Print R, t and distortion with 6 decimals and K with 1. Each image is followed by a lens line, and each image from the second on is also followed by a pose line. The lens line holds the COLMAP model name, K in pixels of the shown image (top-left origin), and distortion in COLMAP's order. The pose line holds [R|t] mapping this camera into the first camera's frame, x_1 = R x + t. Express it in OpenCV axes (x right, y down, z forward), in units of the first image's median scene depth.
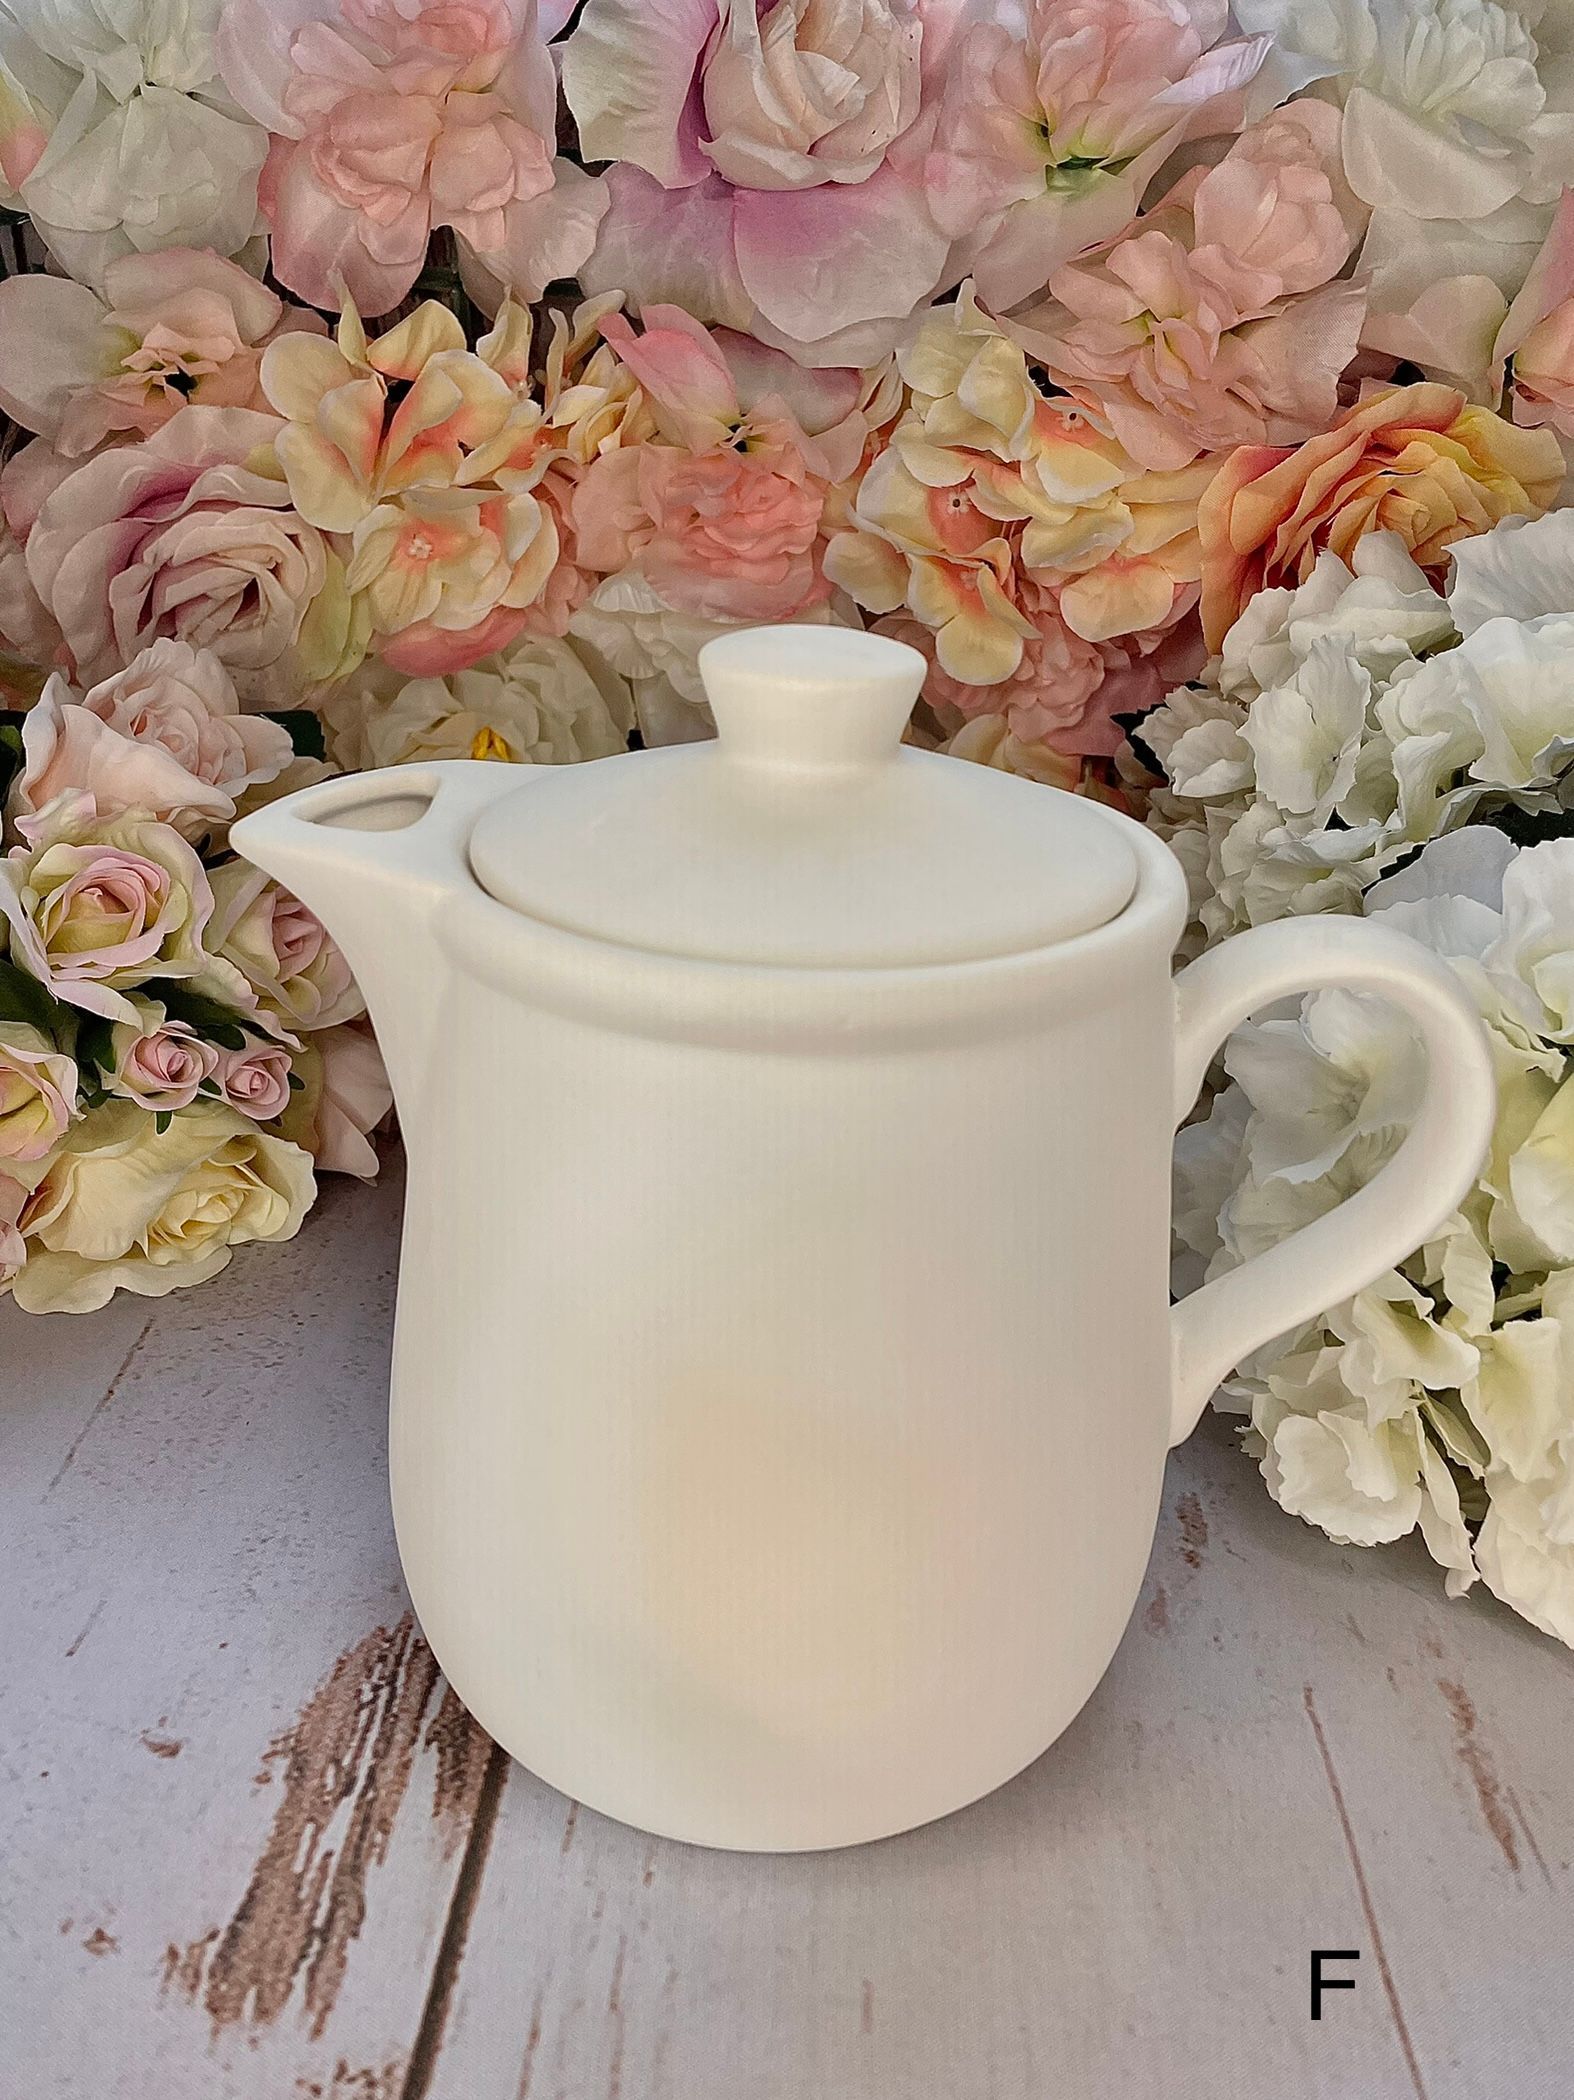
lens RADIAL K [[1670.6, 0, 809.1], [0, 1670.6, 1033.8], [0, 0, 1]] dist [0.049436, -0.094320]
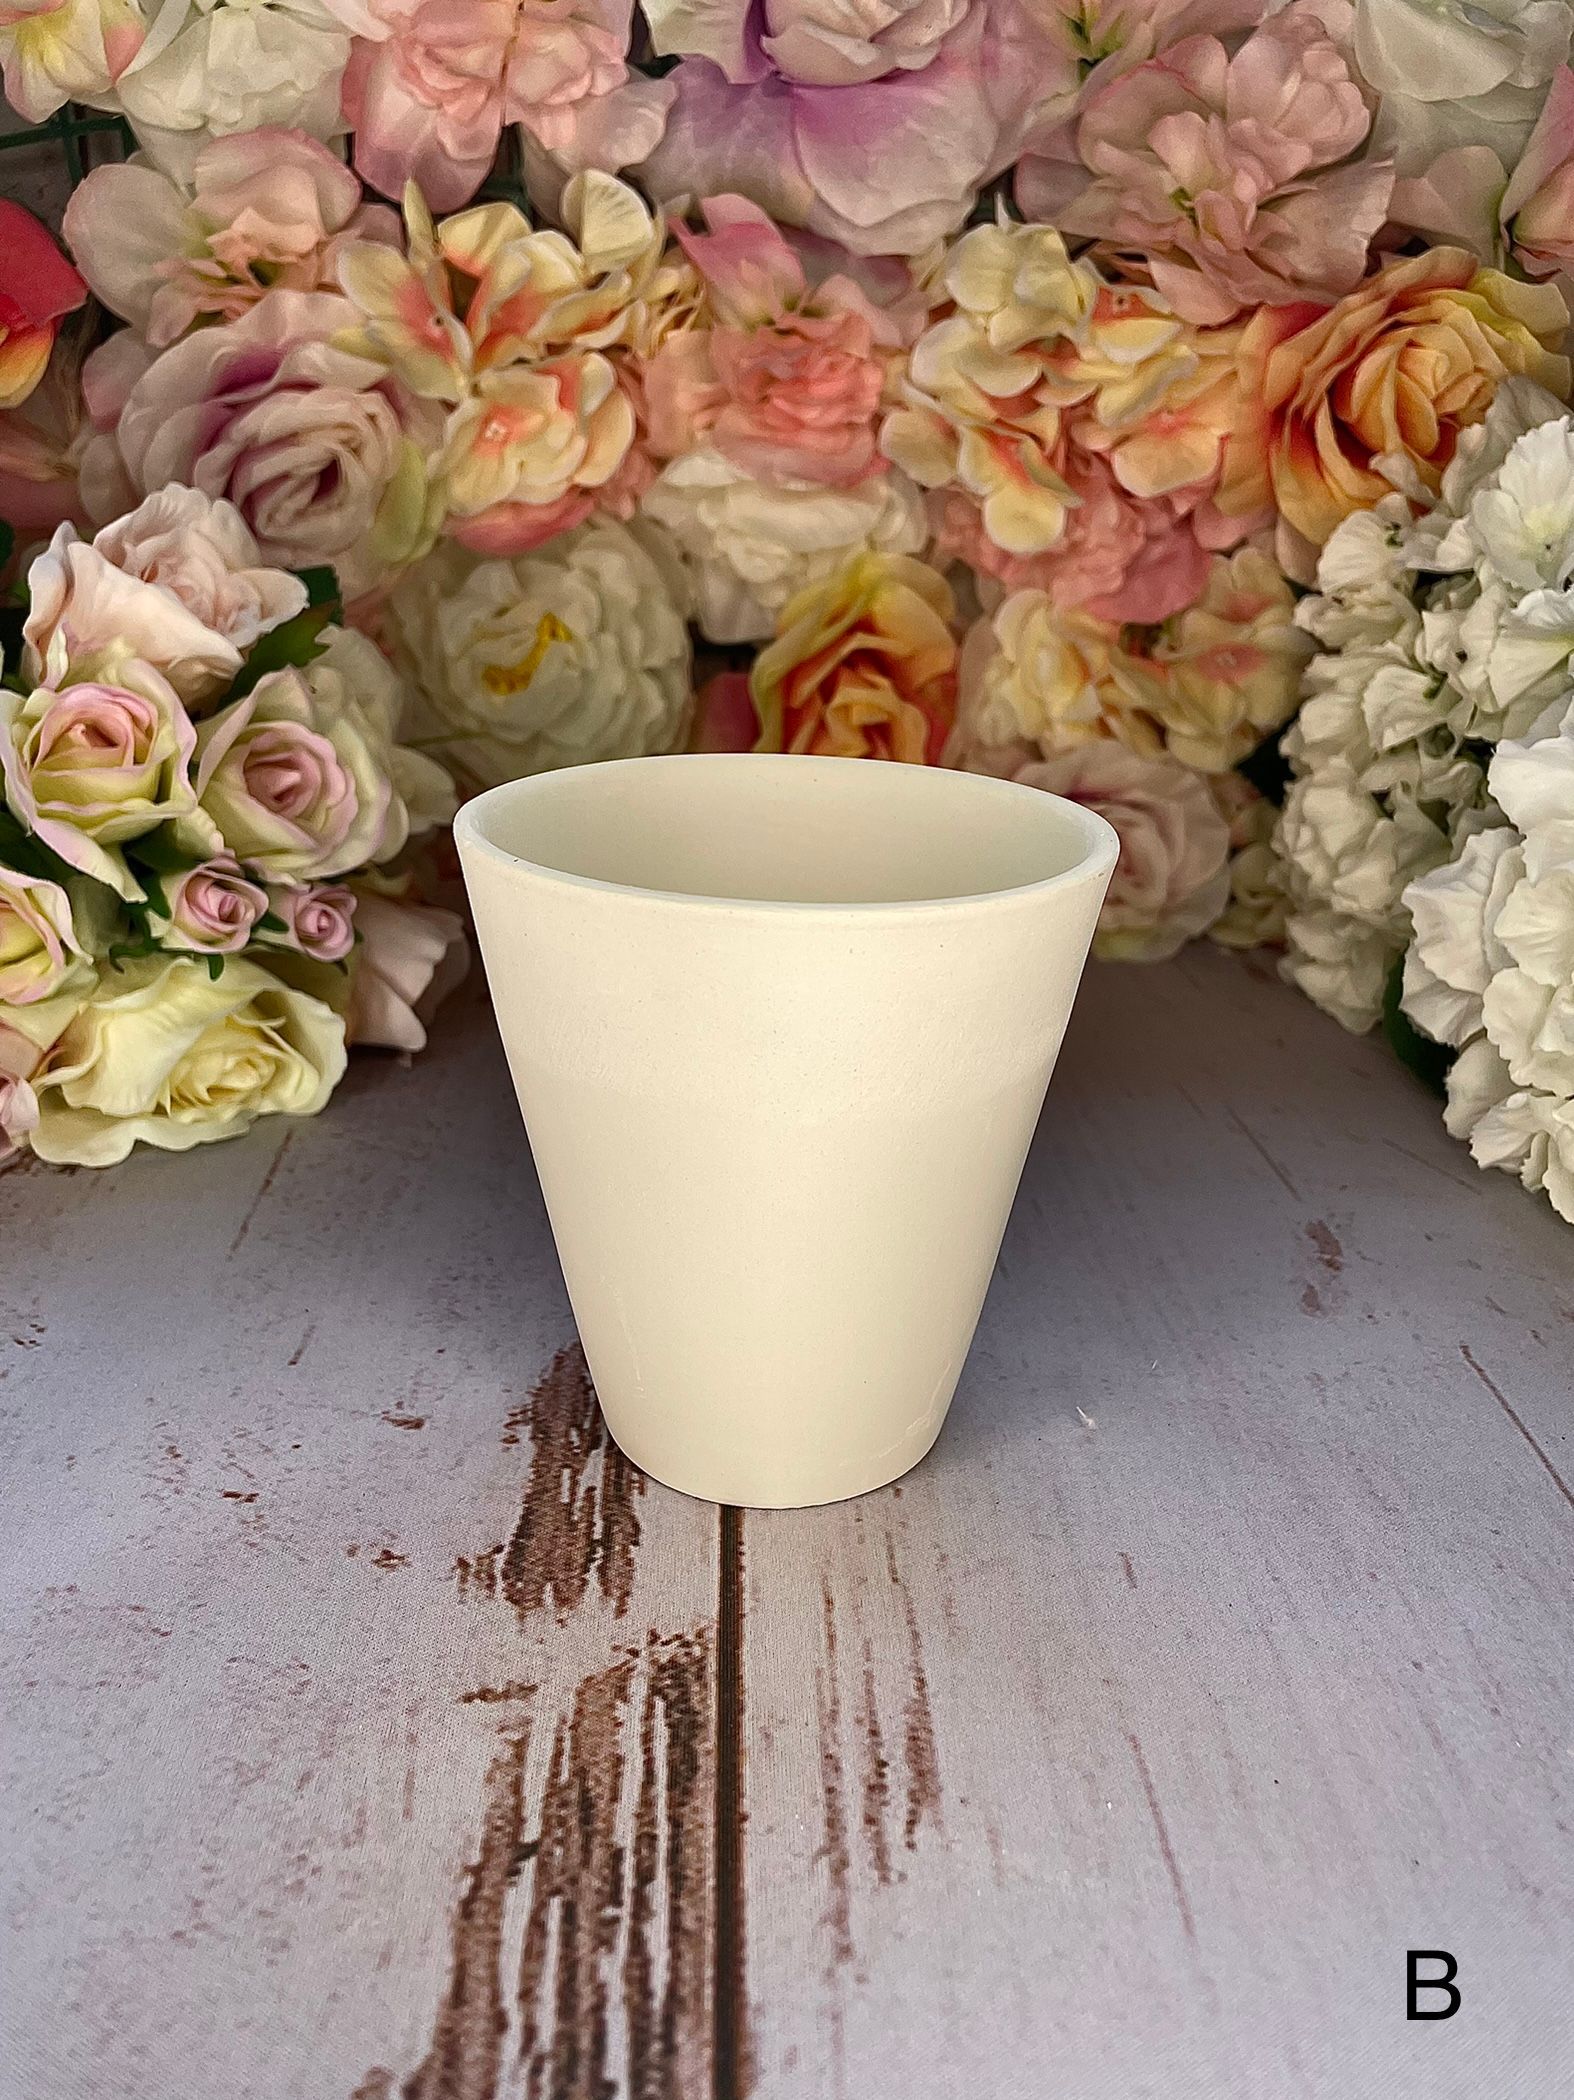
lens RADIAL K [[1670.6, 0, 808.1], [0, 1670.6, 1052.4], [0, 0, 1]] dist [0.049436, -0.094320]
pose [[0.997262, -0.035372, 0.064946, -0.135900], [0.038650, 0.998005, -0.049929, 0.178403], [-0.063051, 0.052303, 0.996639, -0.037794]]
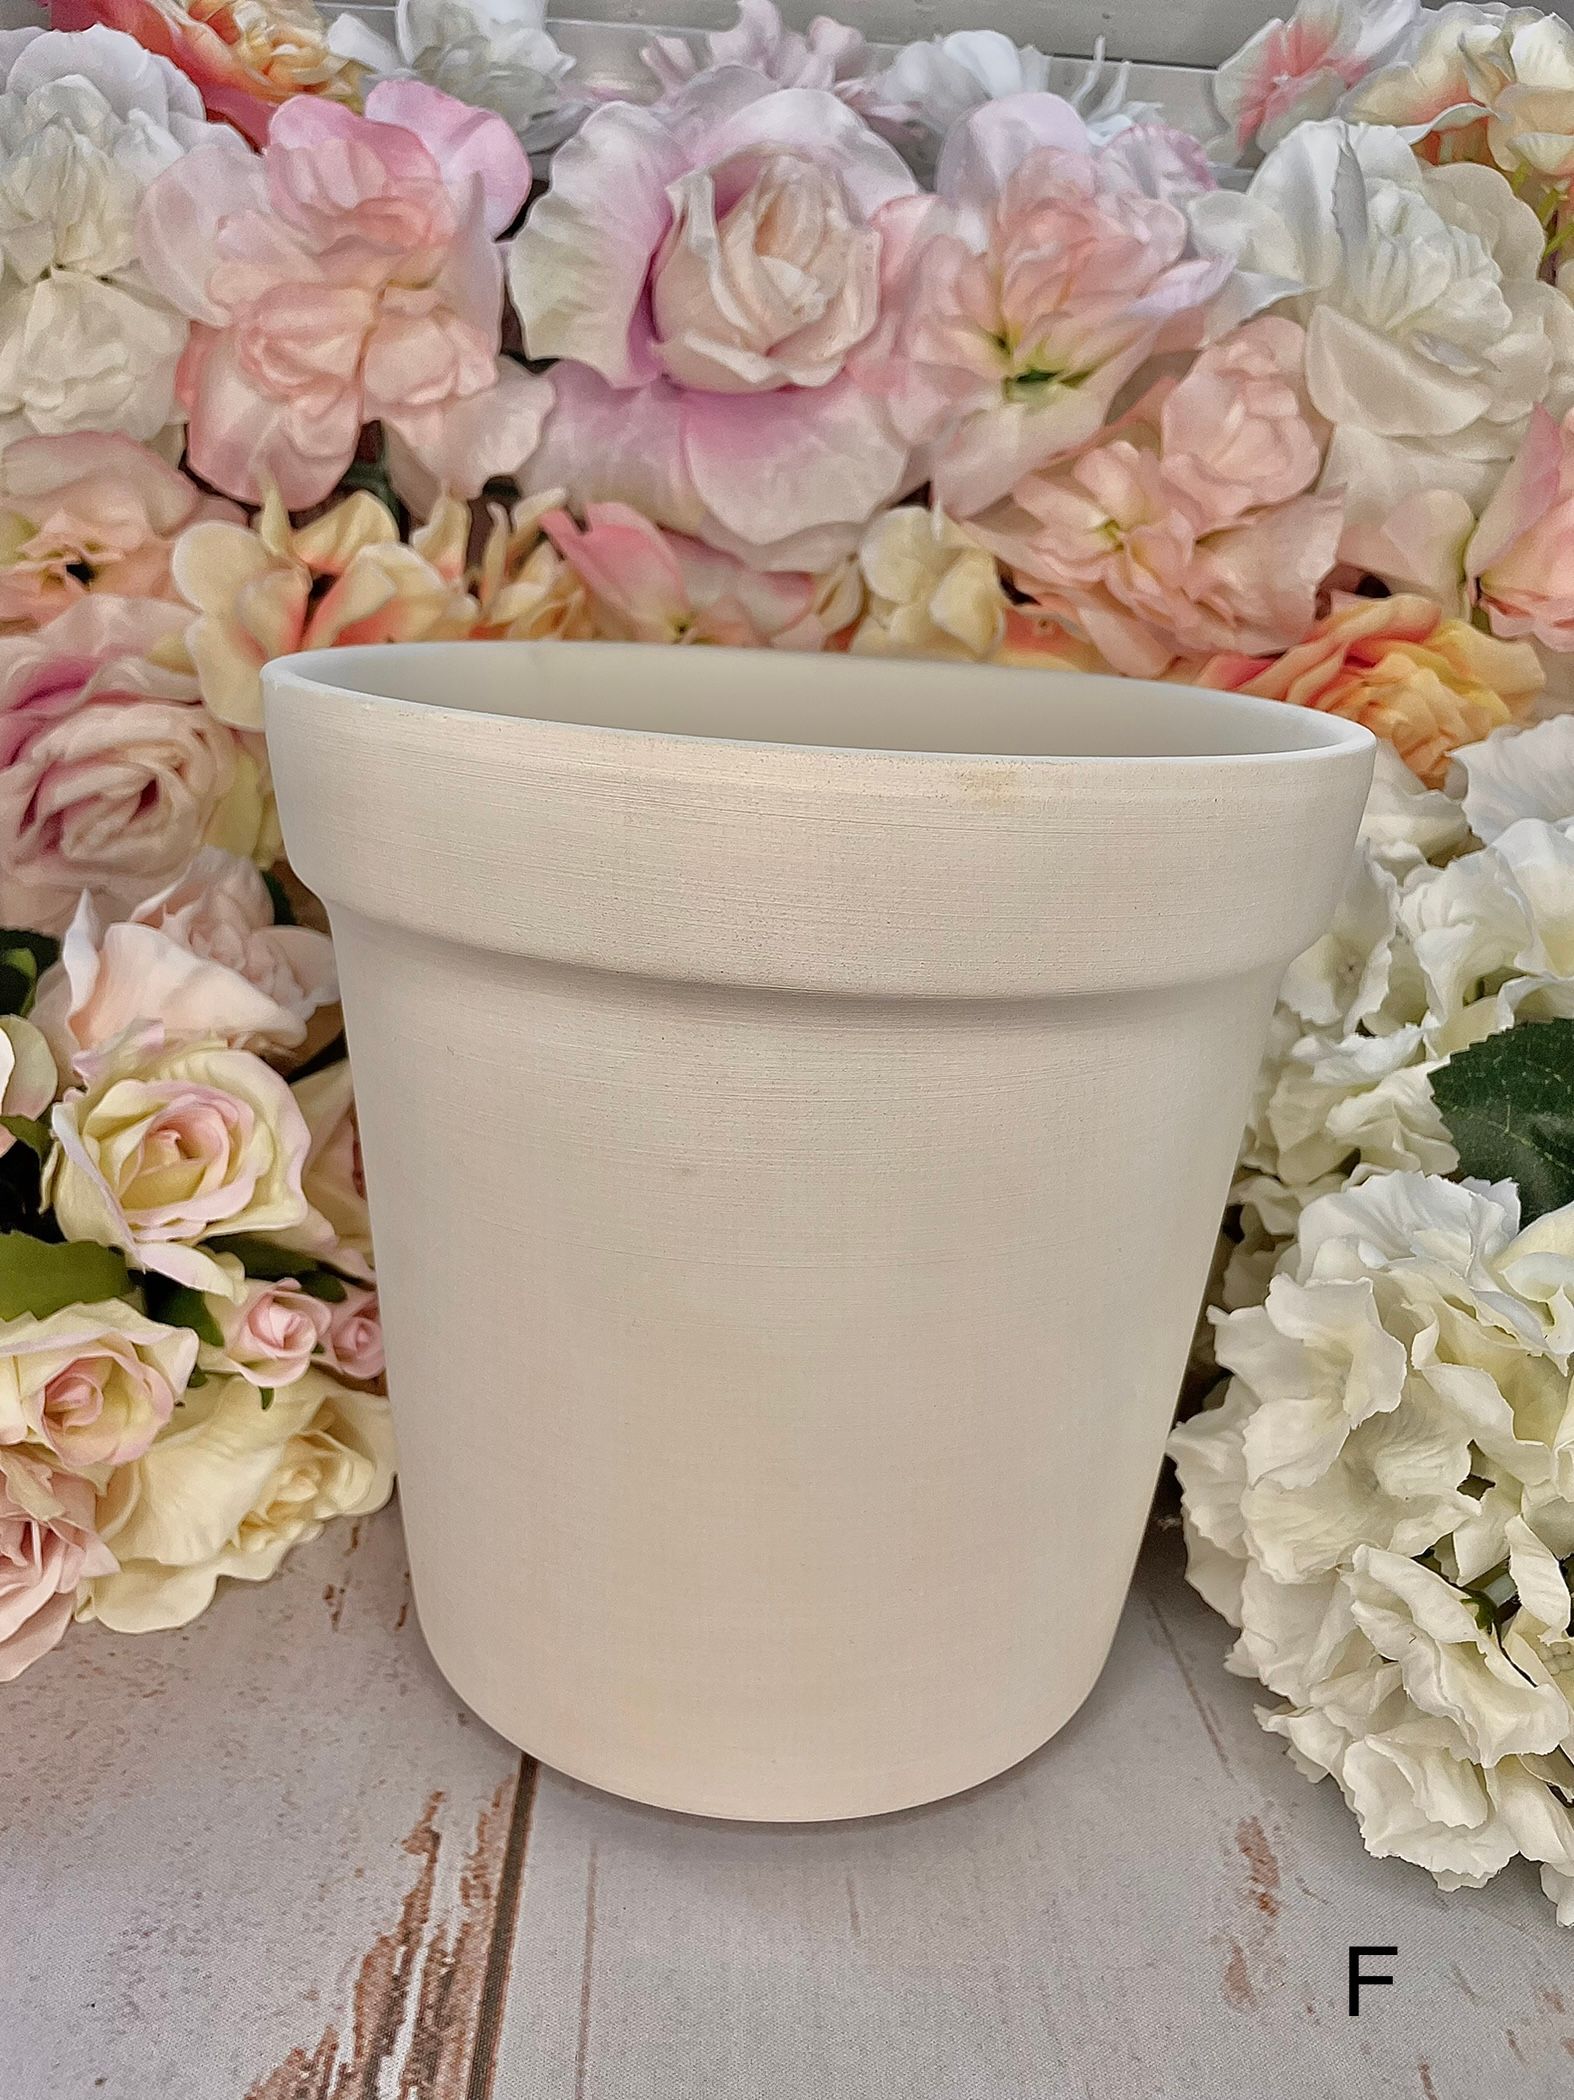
lens RADIAL K [[1670.6, 0, 809.7], [0, 1670.6, 1021.3], [0, 0, 1]] dist [0.049436, -0.094320]
pose [[0.996498, -0.002767, 0.083572, -0.058423], [0.013826, 0.991147, -0.132047, -0.017040], [-0.082467, 0.132740, 0.987714, 0.097062]]
